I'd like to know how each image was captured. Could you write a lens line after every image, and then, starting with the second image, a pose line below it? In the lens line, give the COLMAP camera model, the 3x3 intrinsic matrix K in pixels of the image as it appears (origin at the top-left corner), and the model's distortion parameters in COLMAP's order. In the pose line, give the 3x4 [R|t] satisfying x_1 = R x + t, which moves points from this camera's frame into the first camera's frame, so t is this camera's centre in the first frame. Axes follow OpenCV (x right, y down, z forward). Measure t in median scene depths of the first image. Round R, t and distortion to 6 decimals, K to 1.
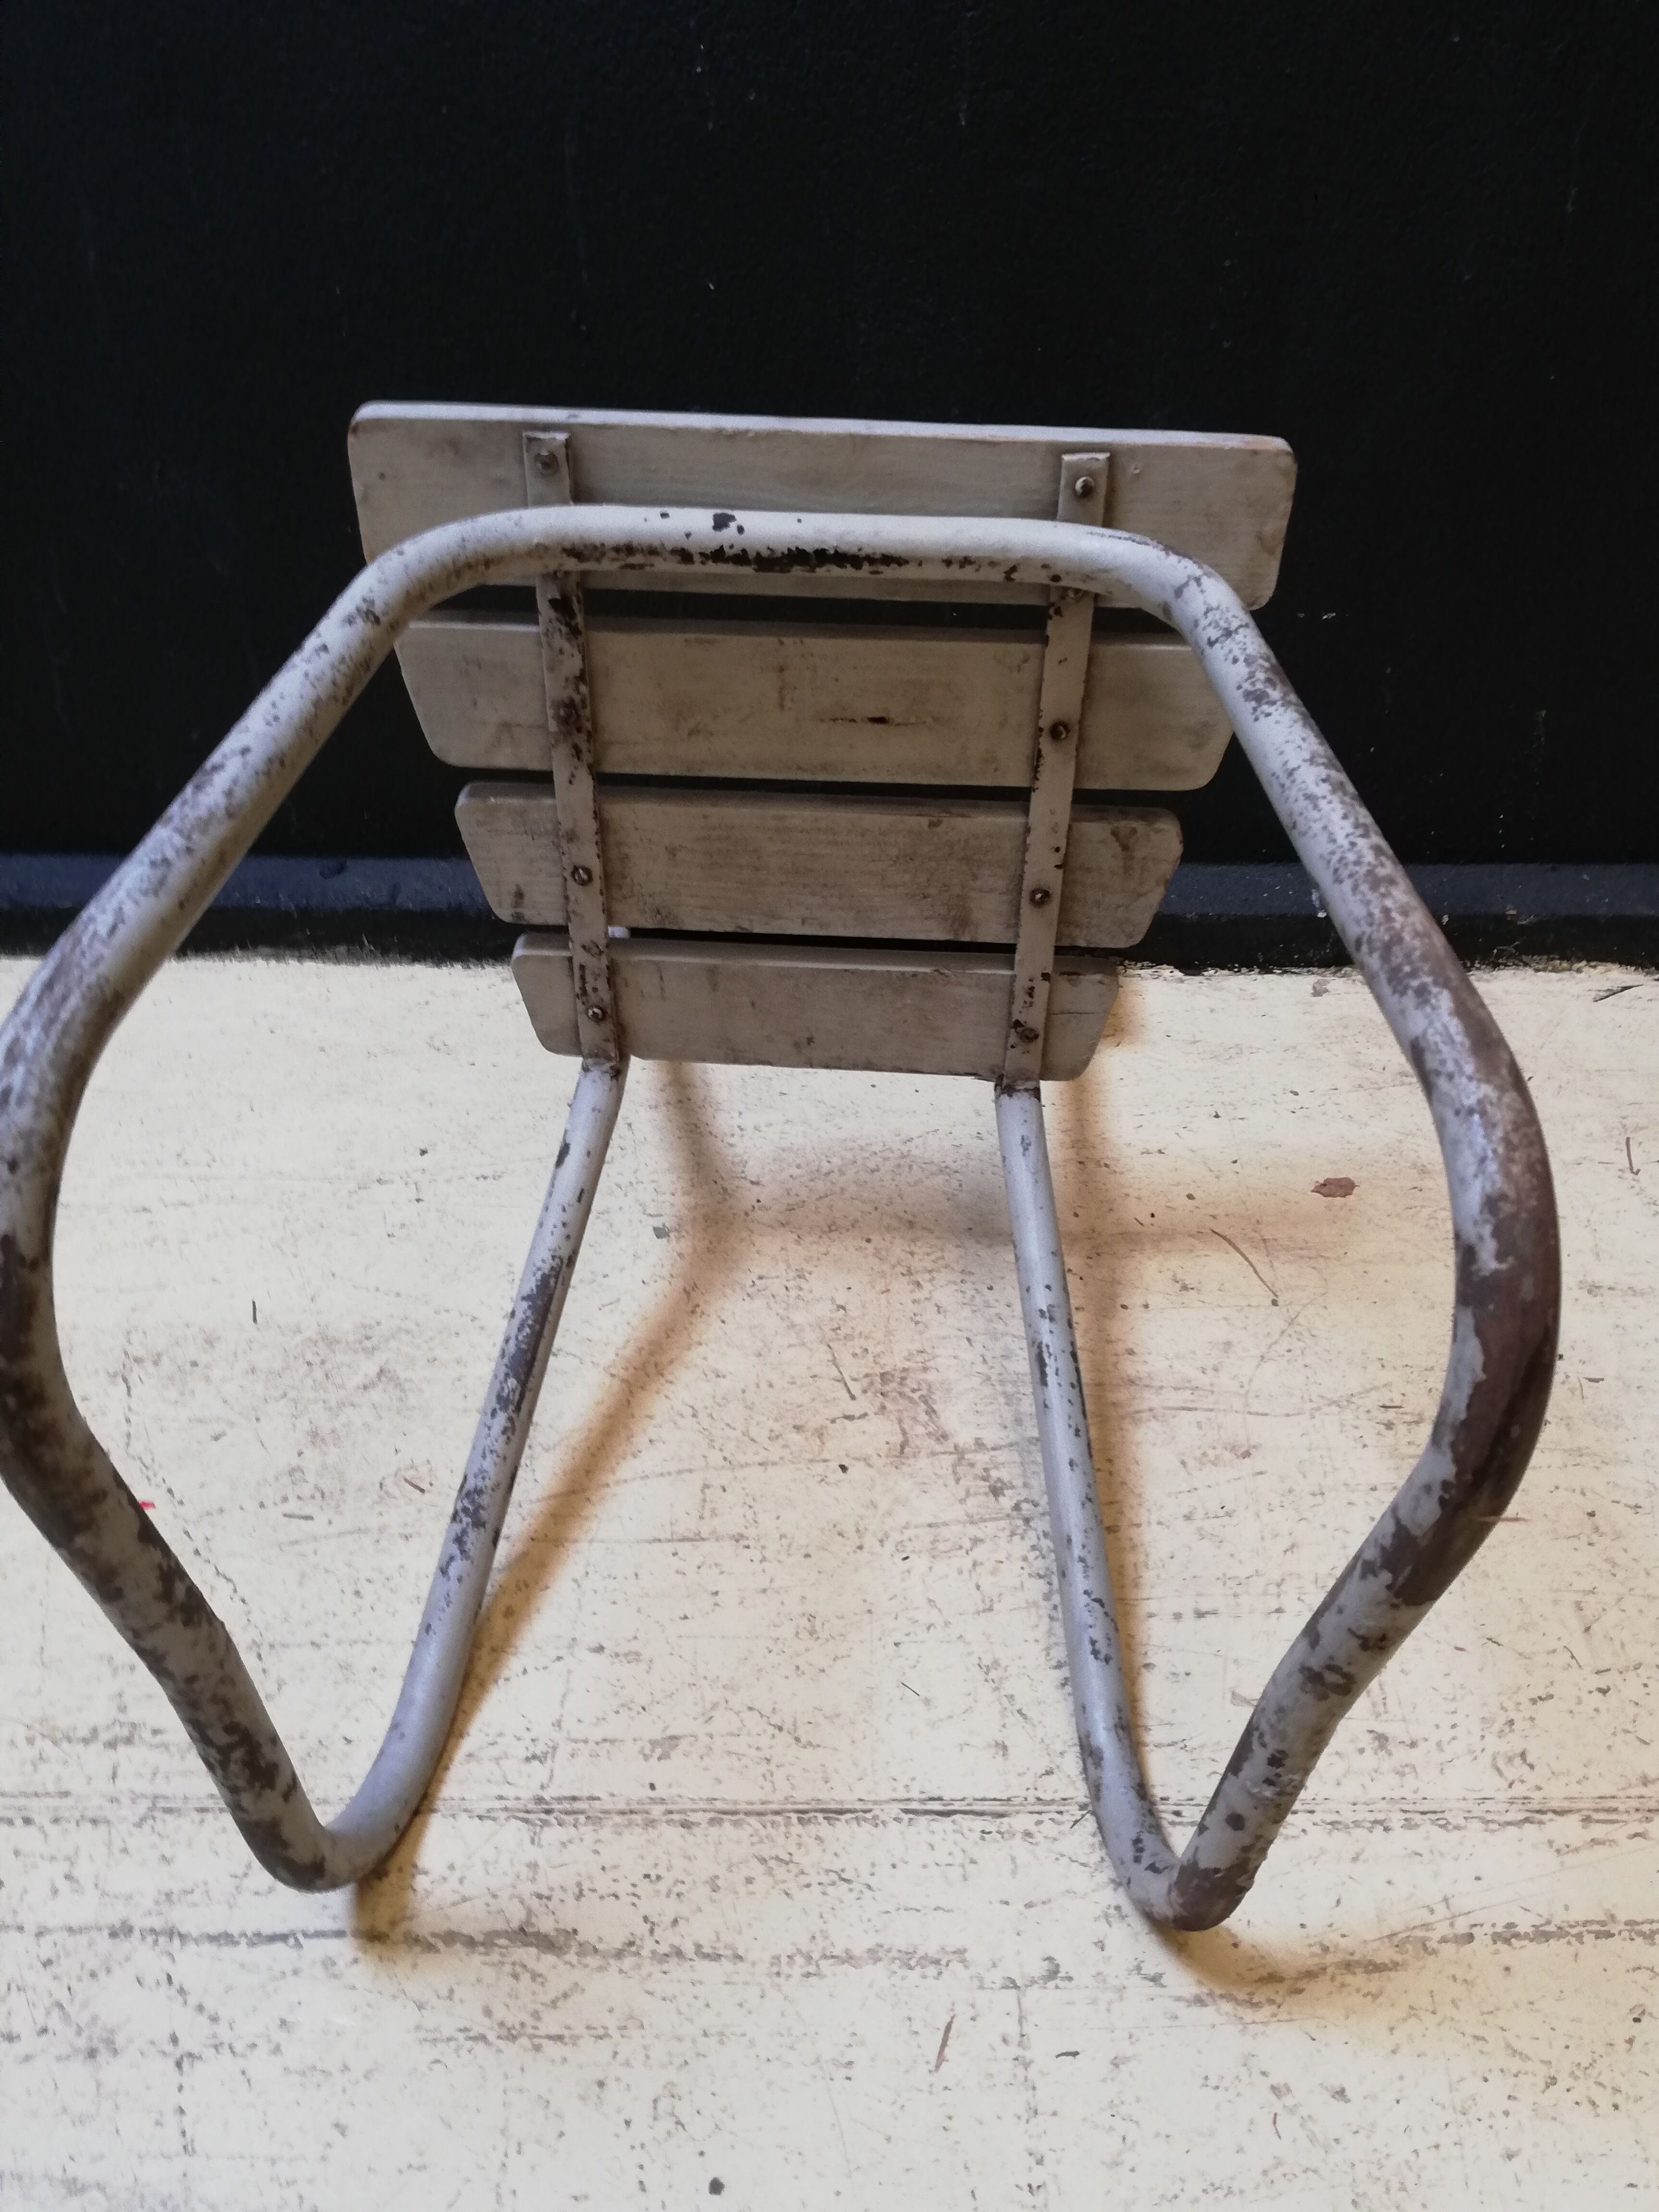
lens RADIAL K [[1715.4, 0, 831.0], [0, 1715.4, 1117.8], [0, 0, 1]] dist [0.037658, -0.066096]
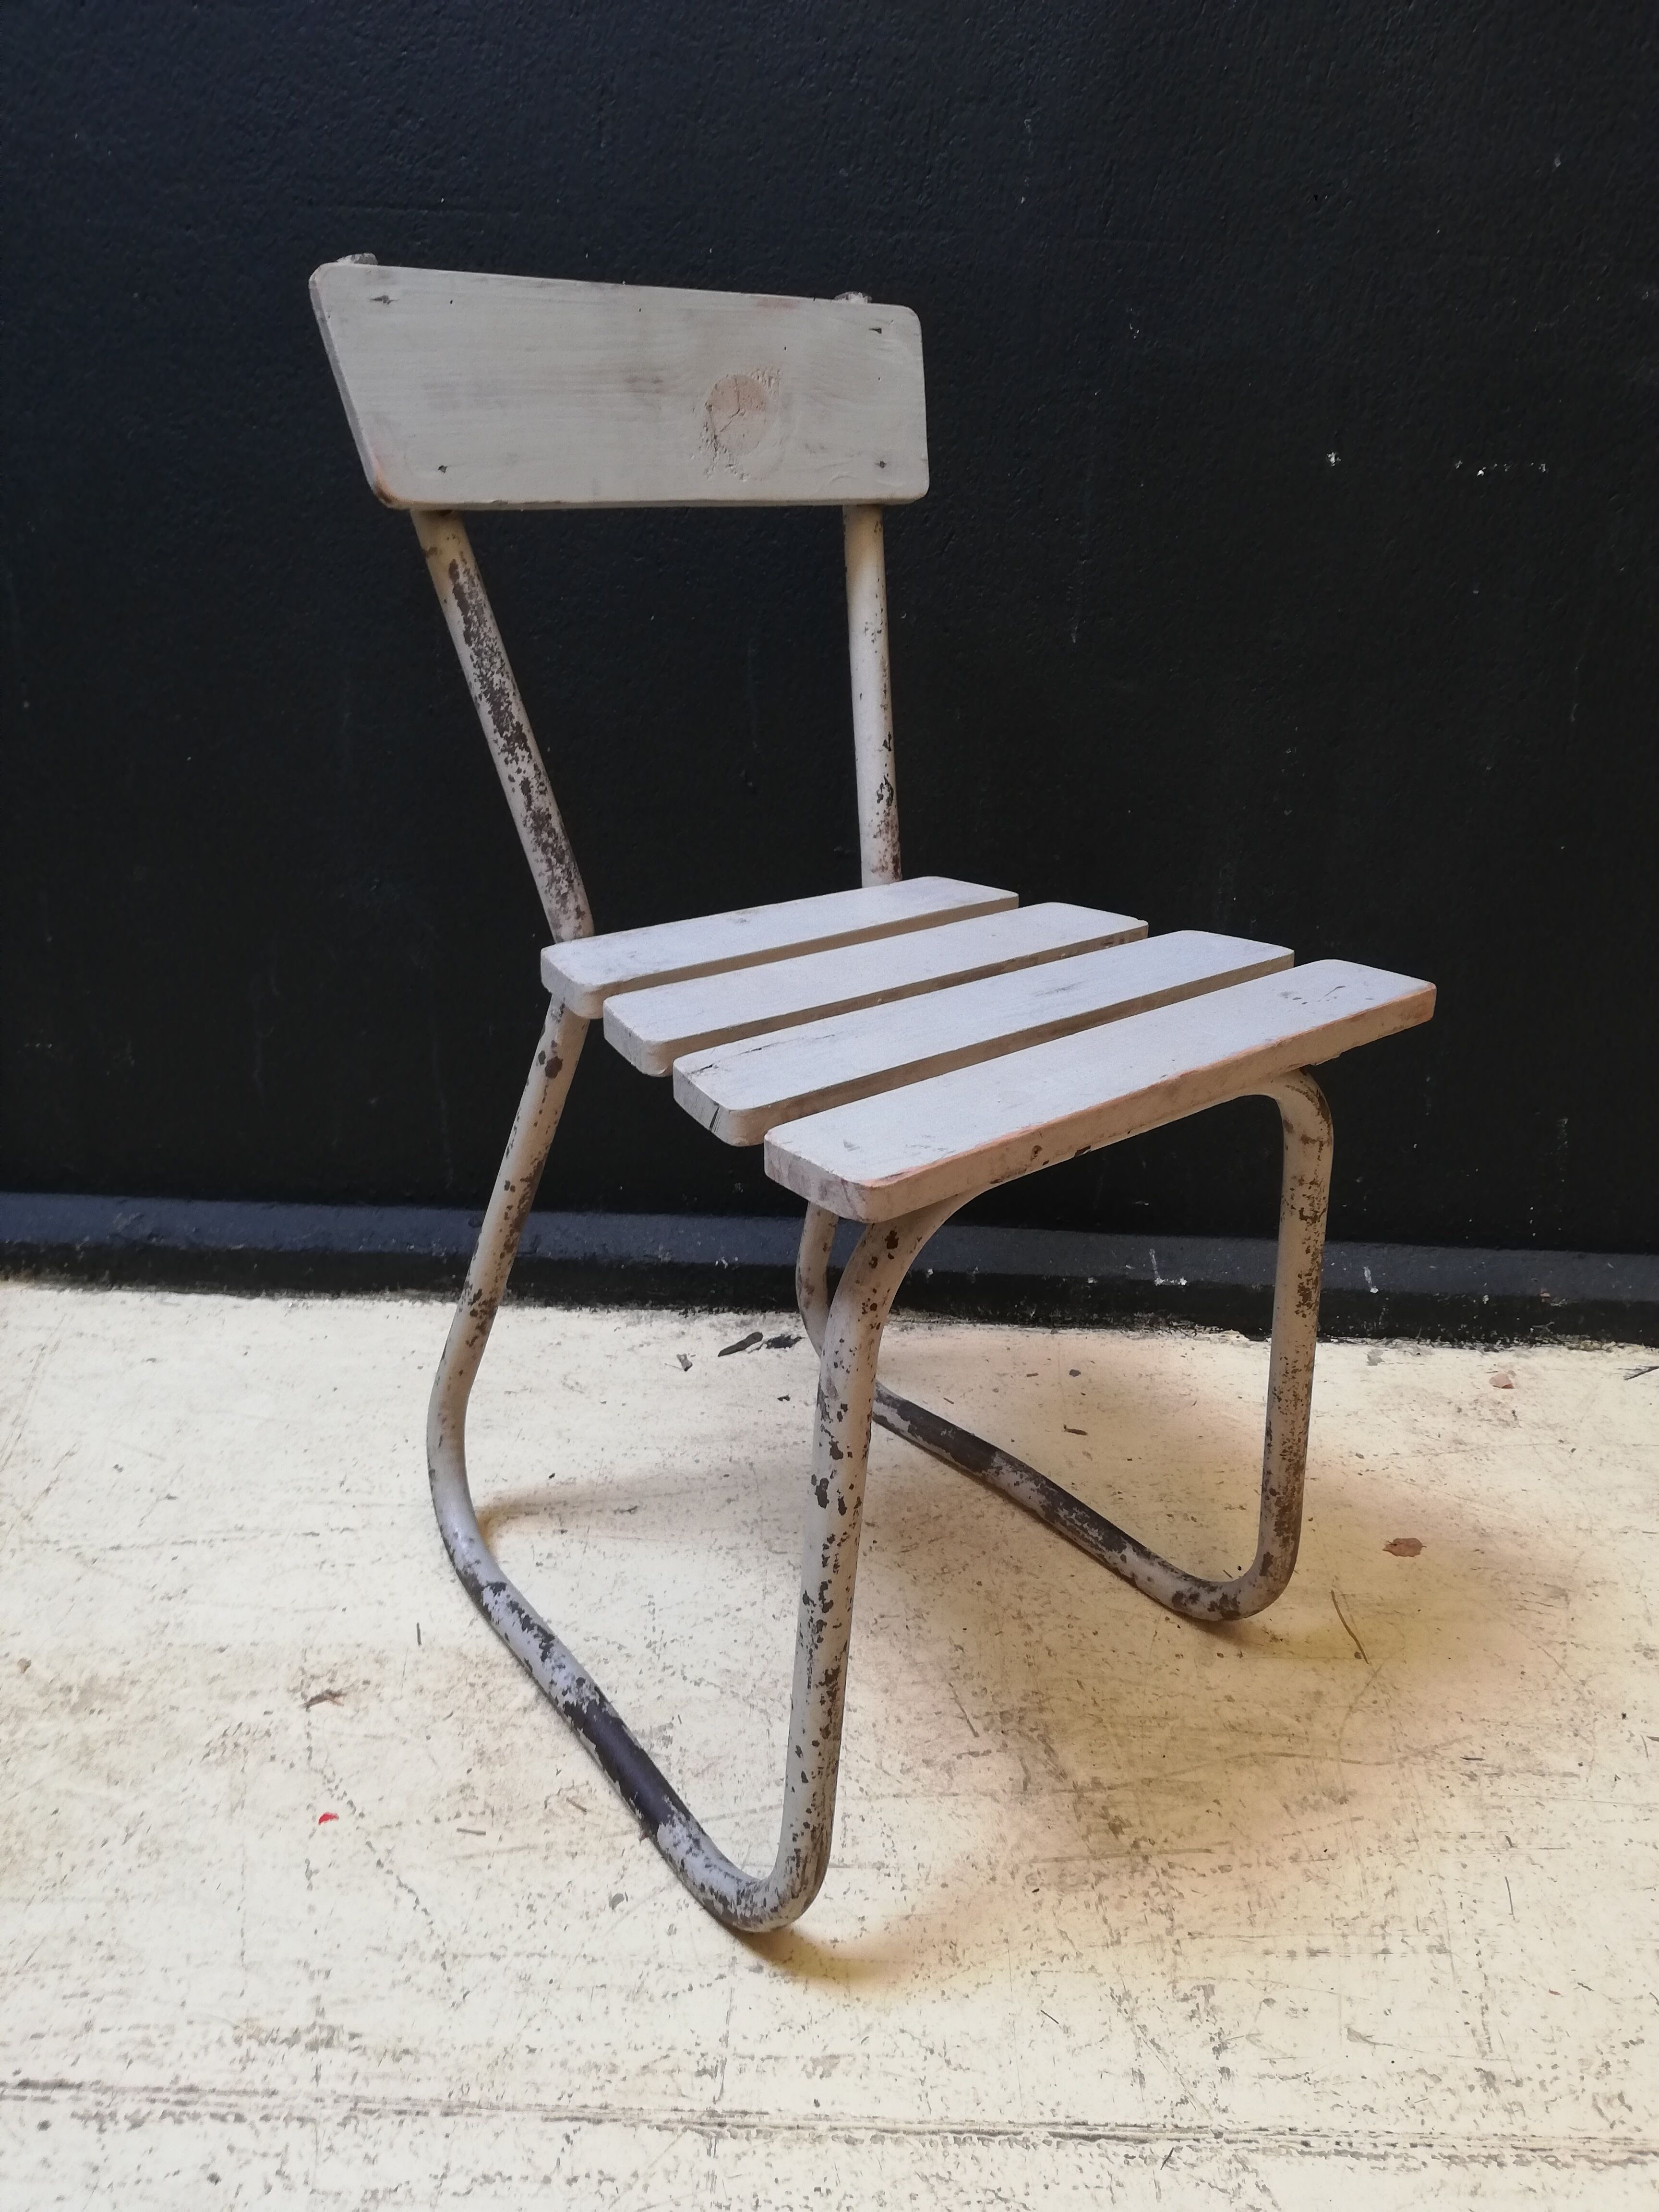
lens RADIAL K [[1715.4, 0, 830.3], [0, 1715.4, 1112.4], [0, 0, 1]] dist [0.037658, -0.066096]
pose [[0.999481, 0.032161, 0.001602, -0.101993], [-0.031243, 0.980586, -0.193586, -0.008992], [-0.007797, 0.193436, 0.981082, -0.152491]]
